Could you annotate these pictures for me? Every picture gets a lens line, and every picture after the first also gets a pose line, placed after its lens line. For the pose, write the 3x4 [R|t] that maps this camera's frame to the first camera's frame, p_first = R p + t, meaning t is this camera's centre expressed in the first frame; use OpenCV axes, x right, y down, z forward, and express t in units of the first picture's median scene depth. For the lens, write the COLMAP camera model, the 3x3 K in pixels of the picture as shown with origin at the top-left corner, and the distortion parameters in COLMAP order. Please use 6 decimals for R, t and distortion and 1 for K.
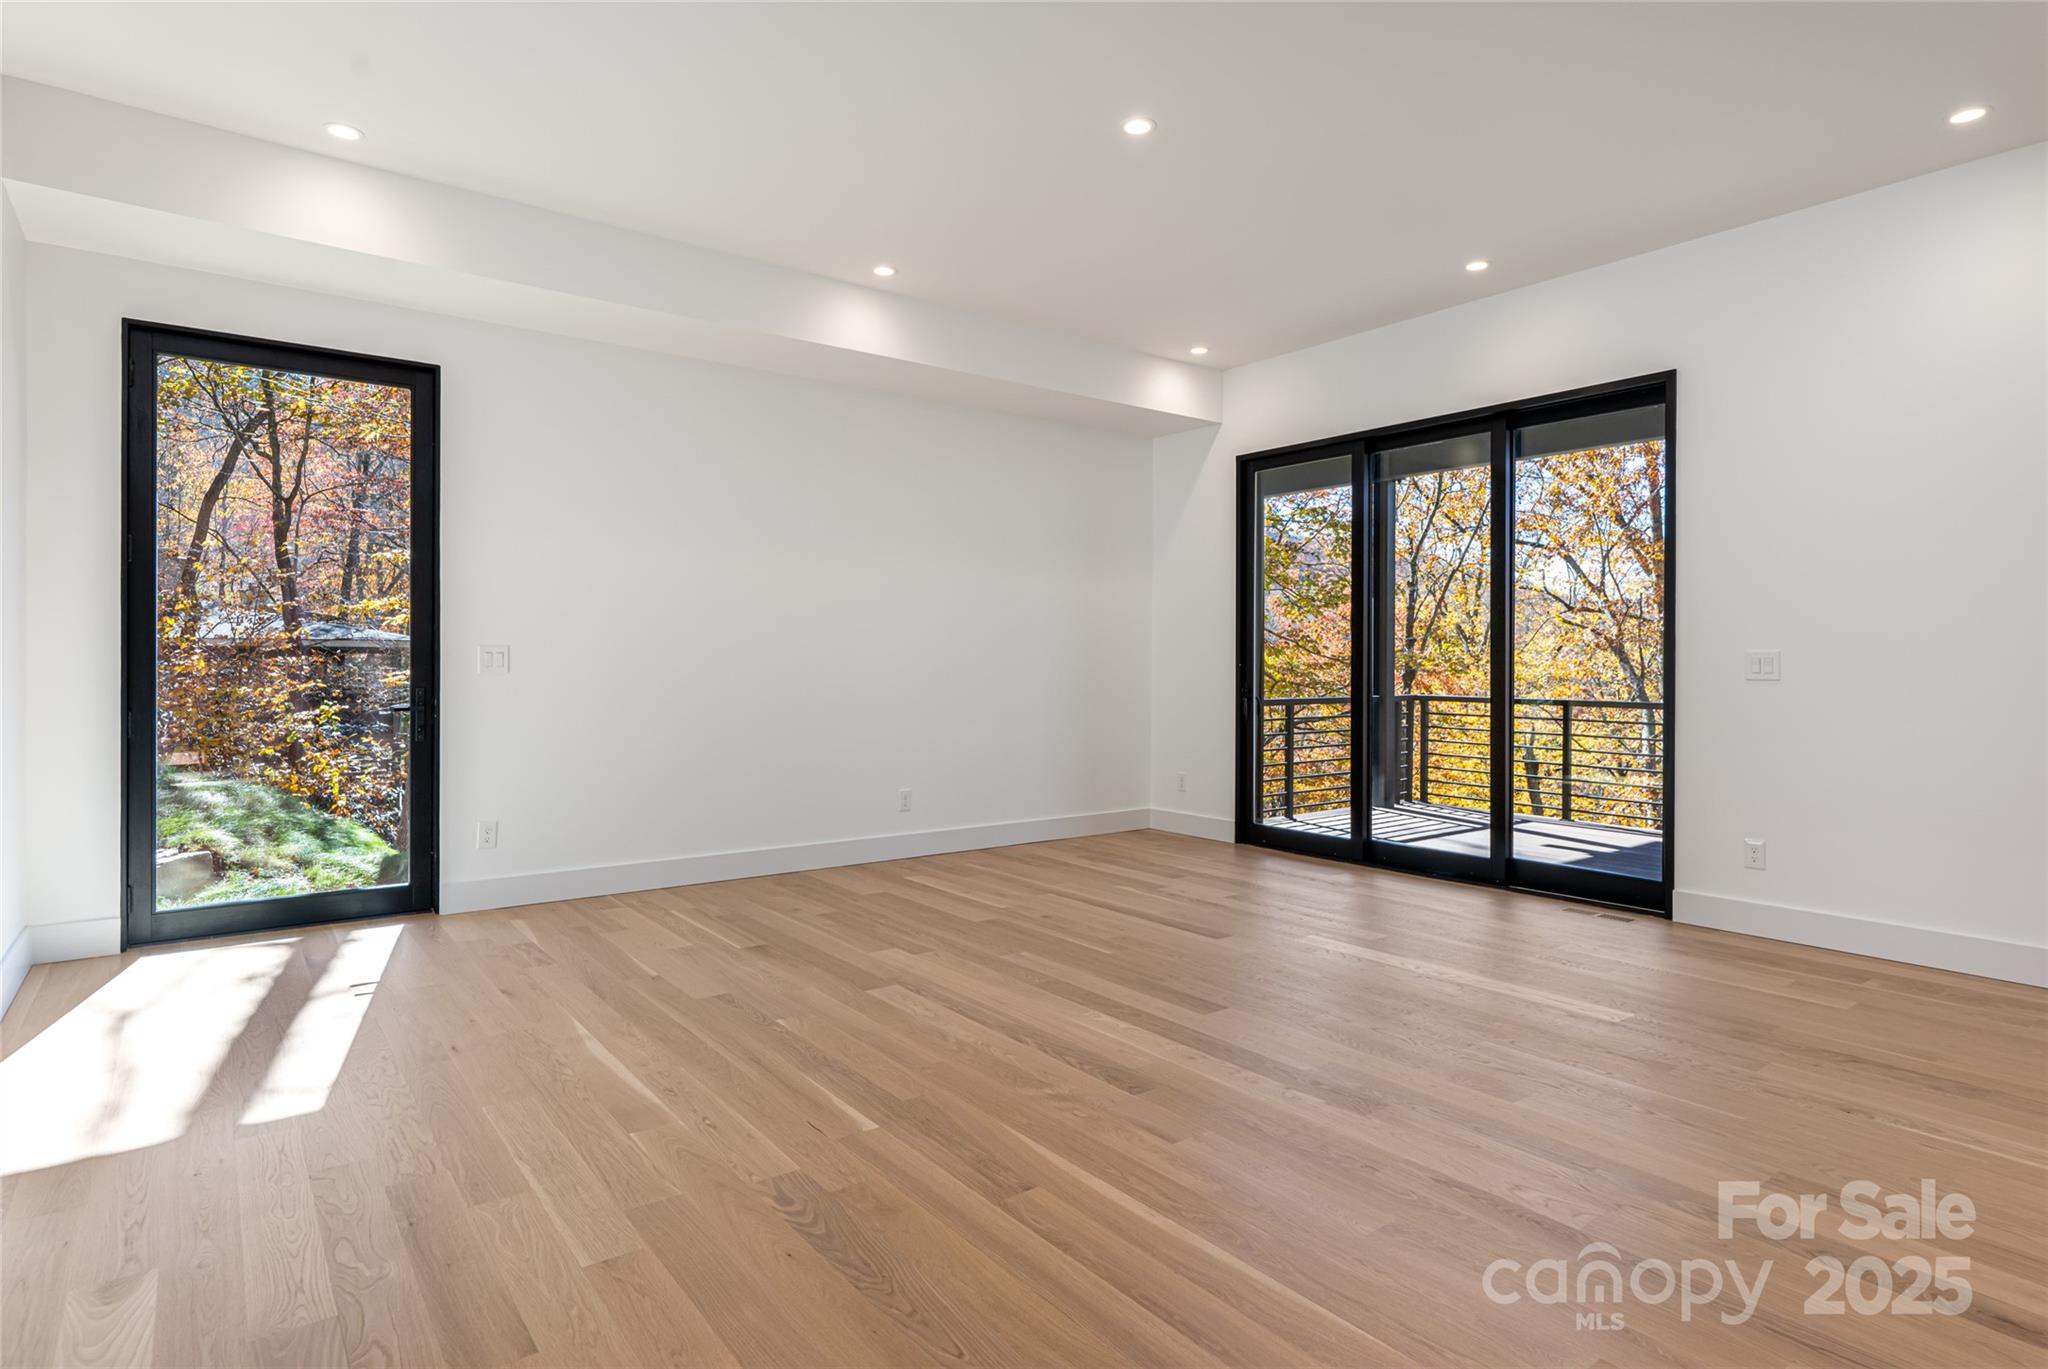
lens RADIAL K [[1099.0, 0, 1026.2], [0, 1099.0, 658.6], [0, 0, 1]] dist [0.000647, 0.000201]
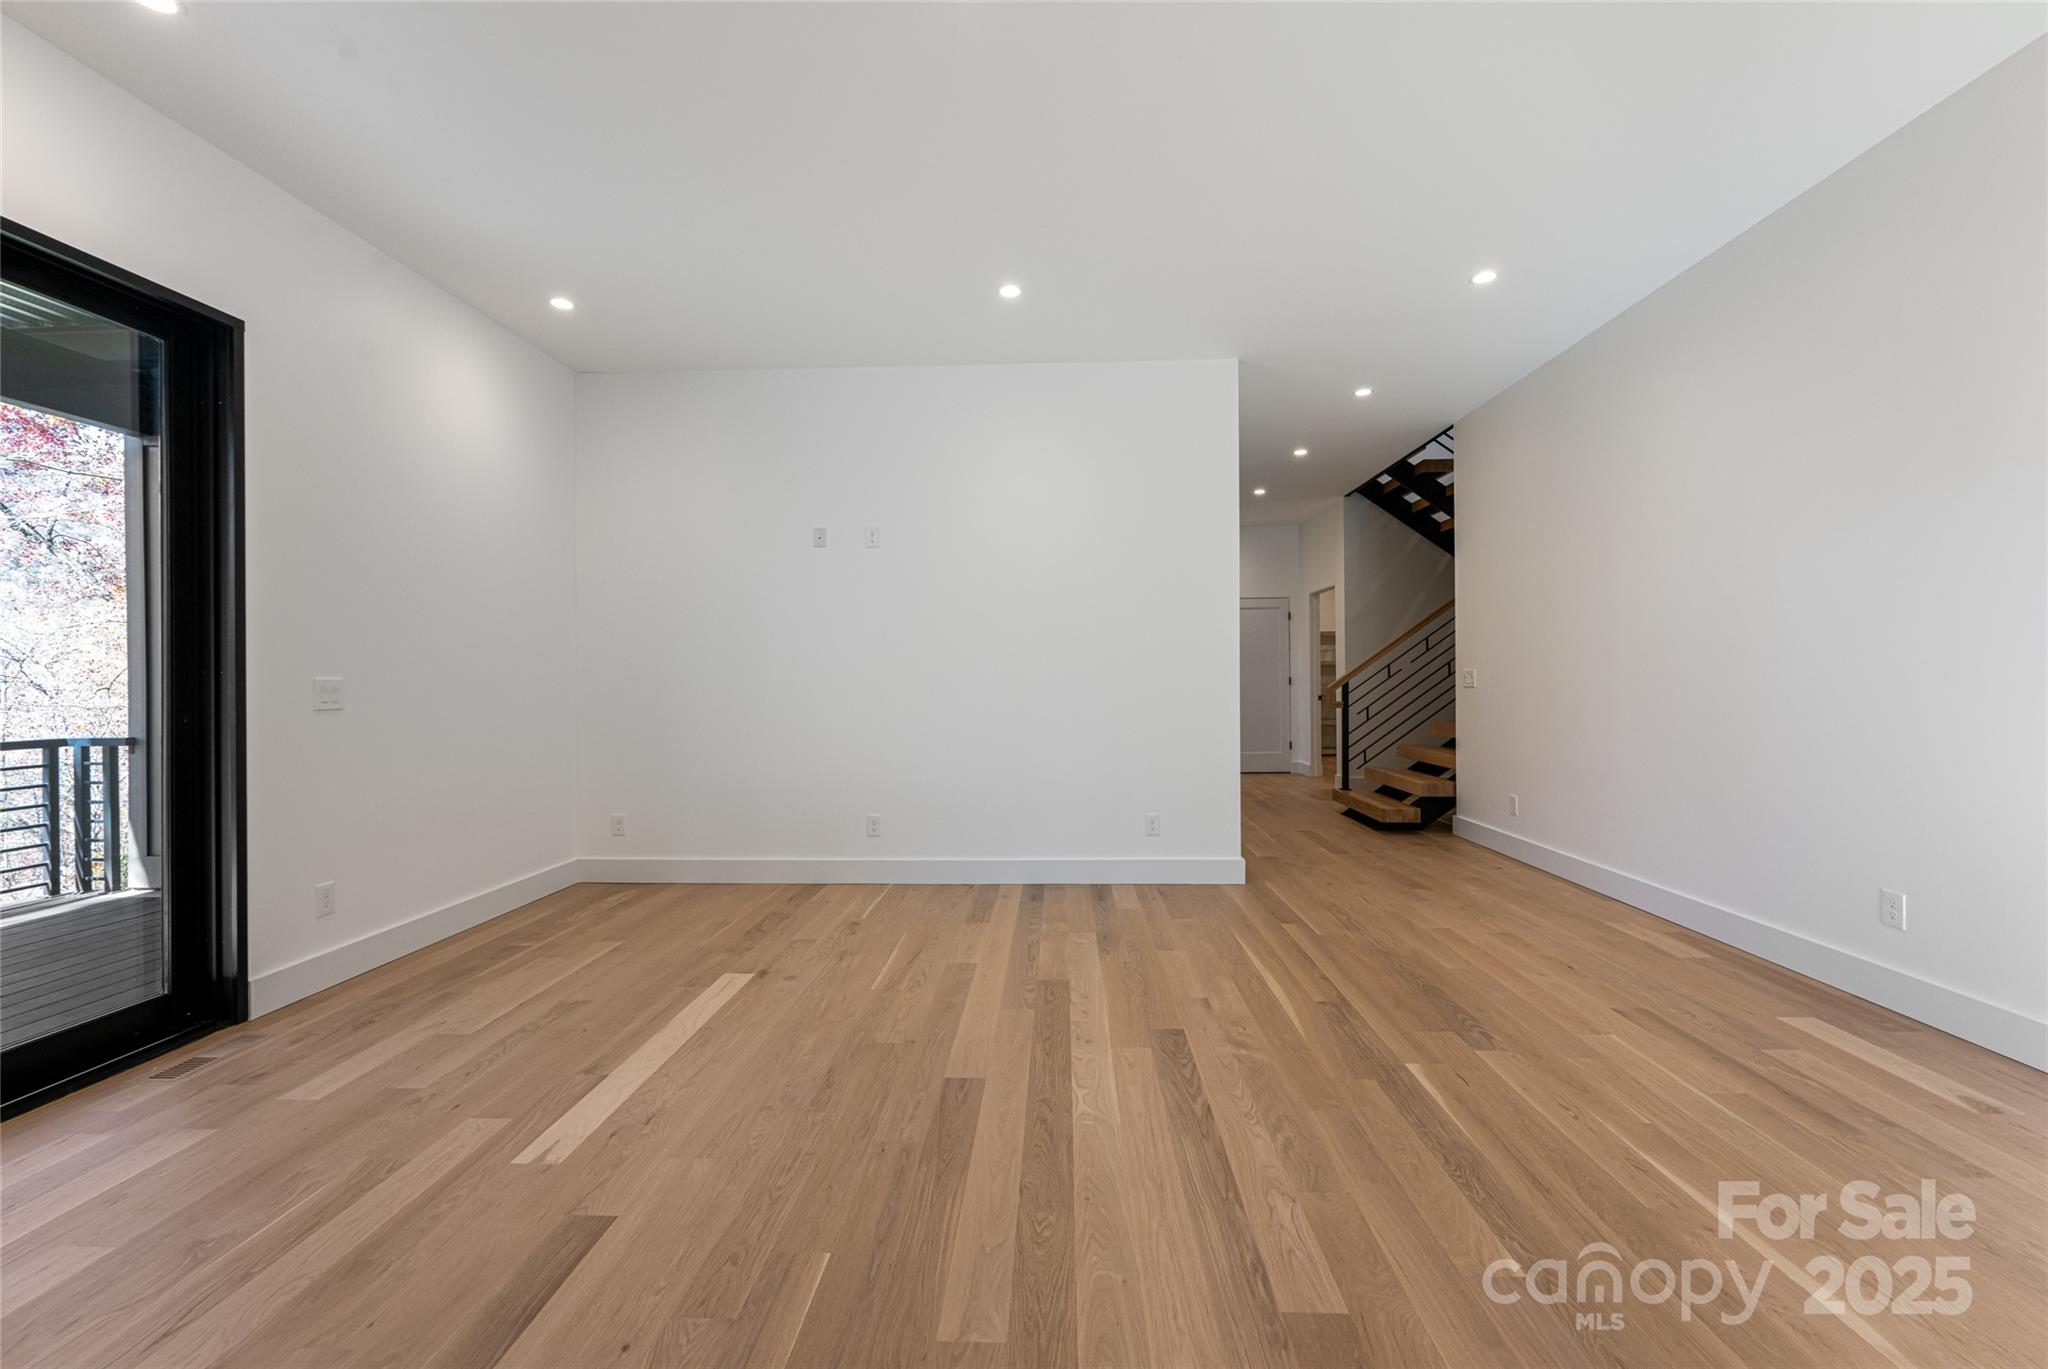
lens RADIAL K [[837.1, 0, 1024.0], [0, 837.1, 684.5], [0, 0, 1]] dist [0.008620, -0.000198]
pose [[-0.776338, -0.002156, 0.630314, -0.358479], [0.002339, 0.999977, 0.006301, -0.007881], [-0.630313, 0.006366, -0.776315, 1.810241]]
